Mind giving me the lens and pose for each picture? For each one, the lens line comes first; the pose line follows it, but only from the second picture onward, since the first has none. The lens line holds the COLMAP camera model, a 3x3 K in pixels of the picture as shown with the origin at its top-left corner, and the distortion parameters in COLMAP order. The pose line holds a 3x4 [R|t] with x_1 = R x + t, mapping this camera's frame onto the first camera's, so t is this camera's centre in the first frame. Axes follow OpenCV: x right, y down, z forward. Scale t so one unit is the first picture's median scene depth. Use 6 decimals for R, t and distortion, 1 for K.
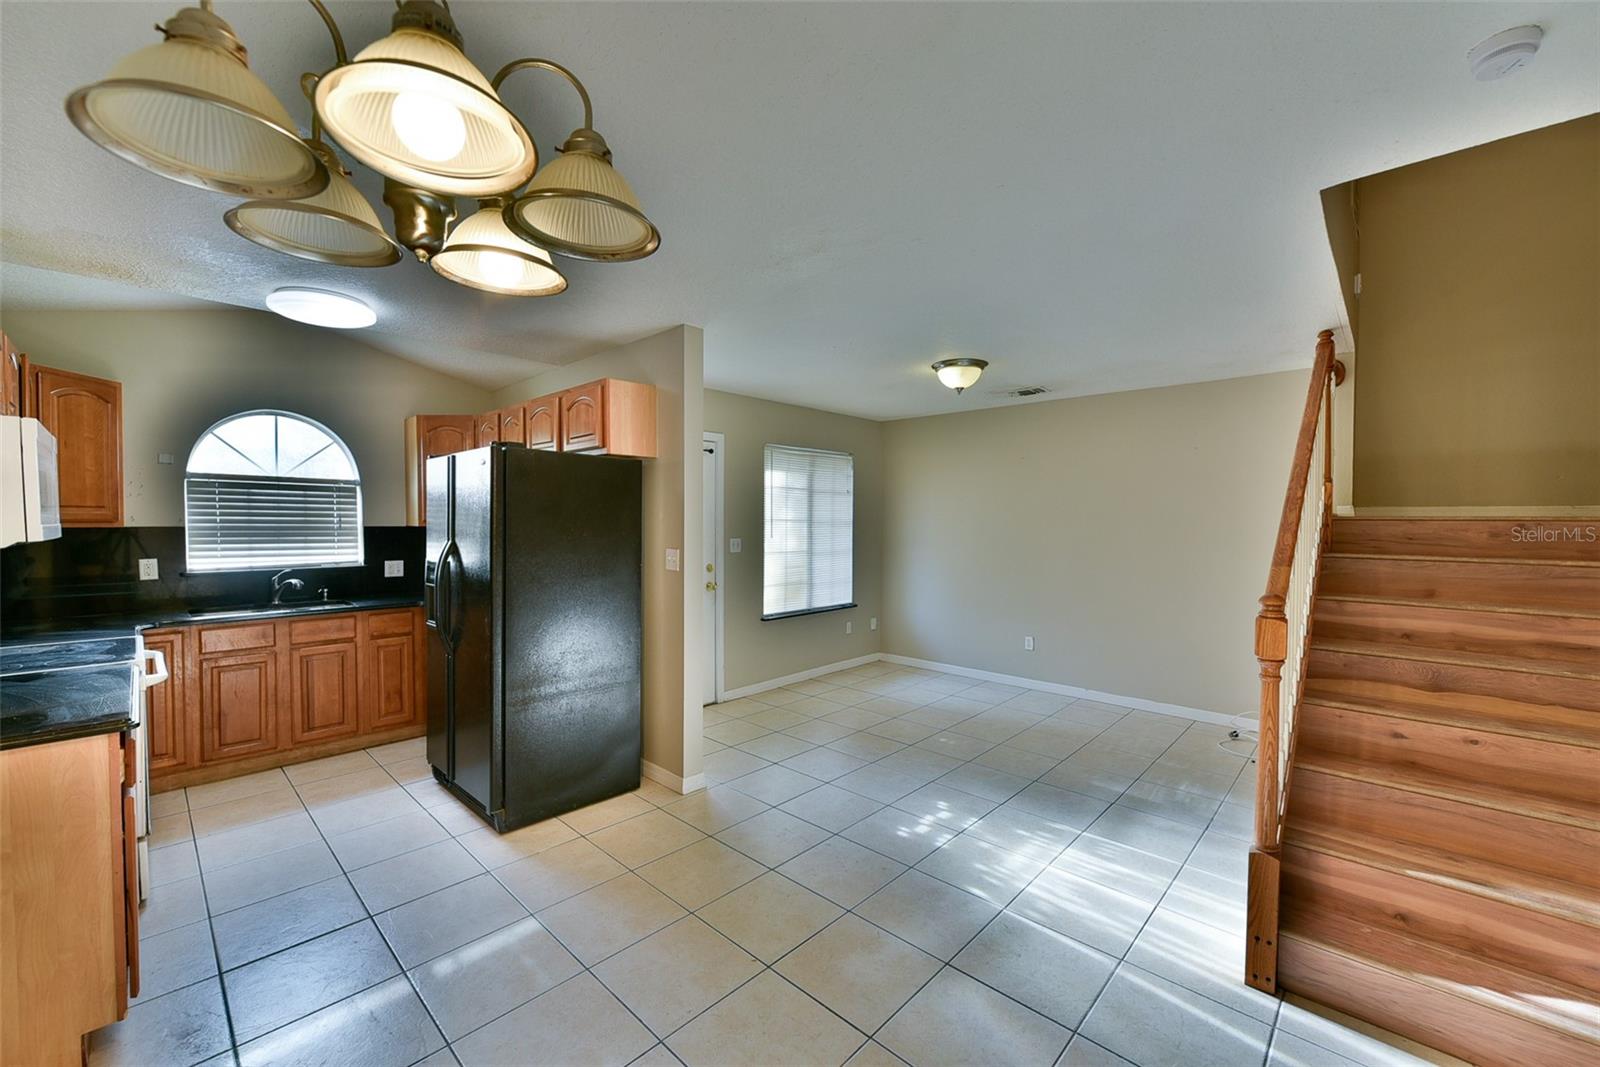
lens RADIAL K [[637.2, 0, 802.4], [0, 637.2, 538.0], [0, 0, 1]] dist [-0.008085, -0.000720]
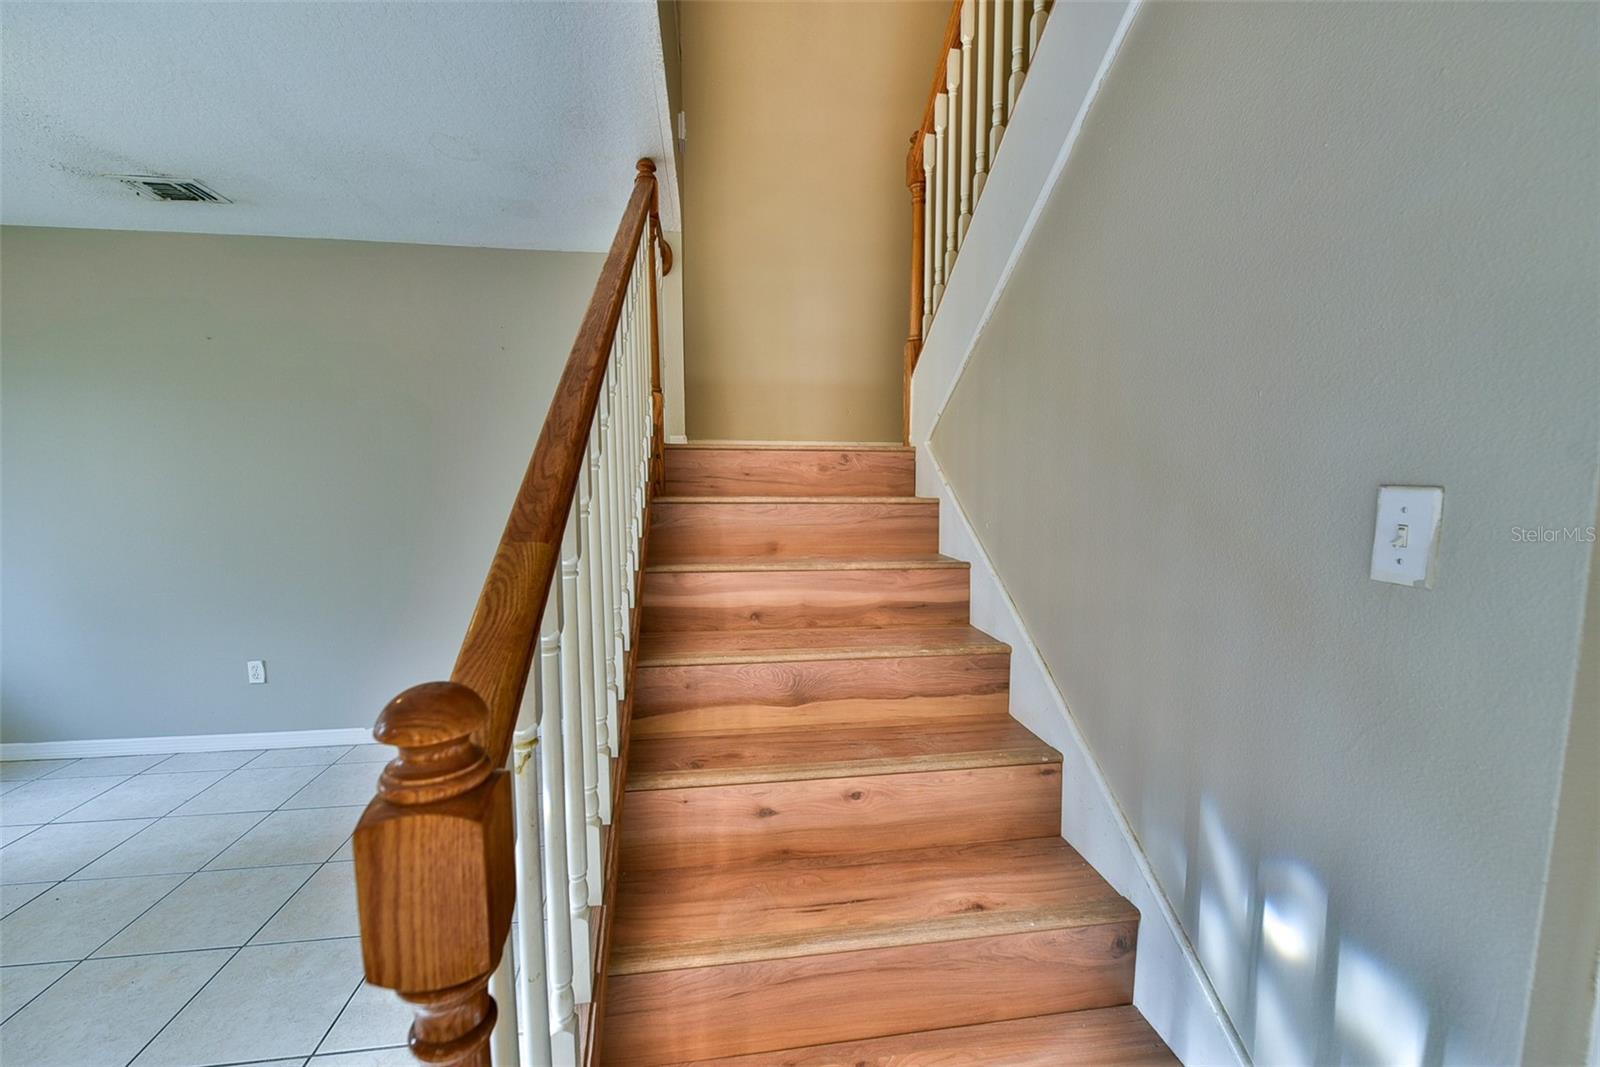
lens RADIAL K [[637.2, 0, 802.4], [0, 637.2, 538.0], [0, 0, 1]] dist [-0.008085, -0.000720]
pose [[0.621736, -0.080881, 0.779040, 0.247122], [0.019558, 0.995947, 0.087792, 0.006918], [-0.782983, -0.039347, 0.620797, 0.289283]]
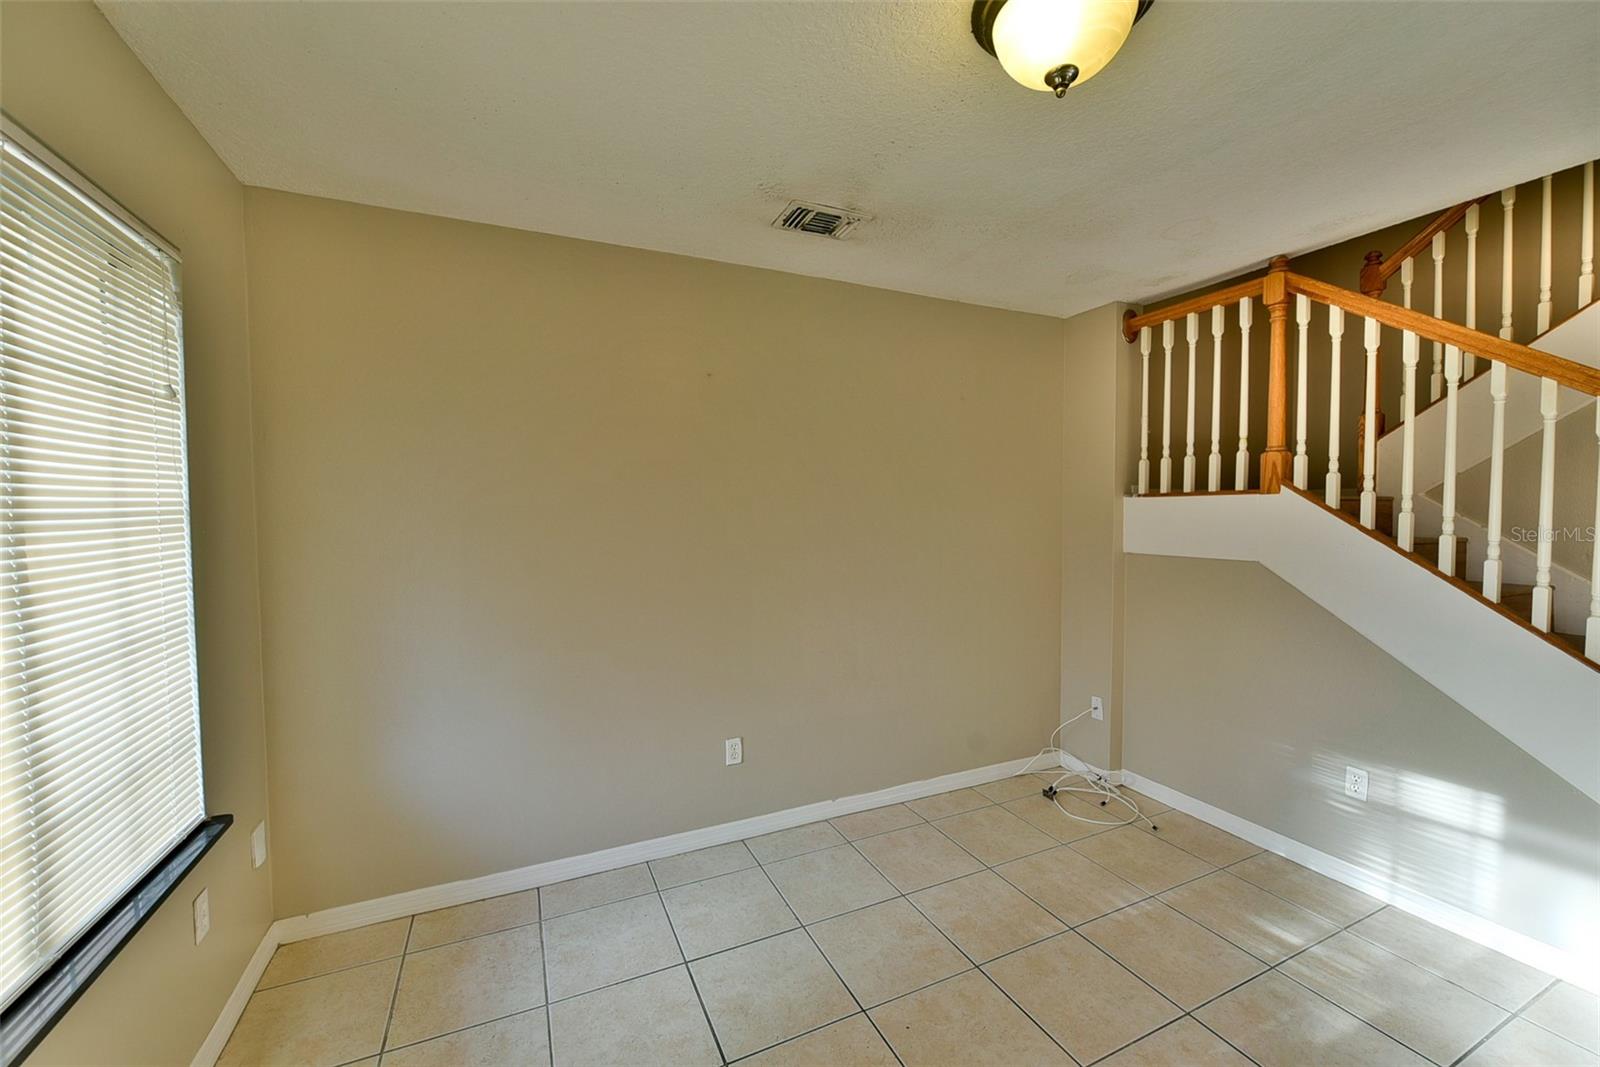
lens RADIAL K [[637.2, 0, 802.4], [0, 637.2, 538.0], [0, 0, 1]] dist [-0.008085, -0.000720]
pose [[0.379796, -0.051222, 0.923651, -0.079132], [0.033816, 0.998567, 0.041472, -0.020997], [-0.924452, 0.015484, 0.380984, 0.812468]]
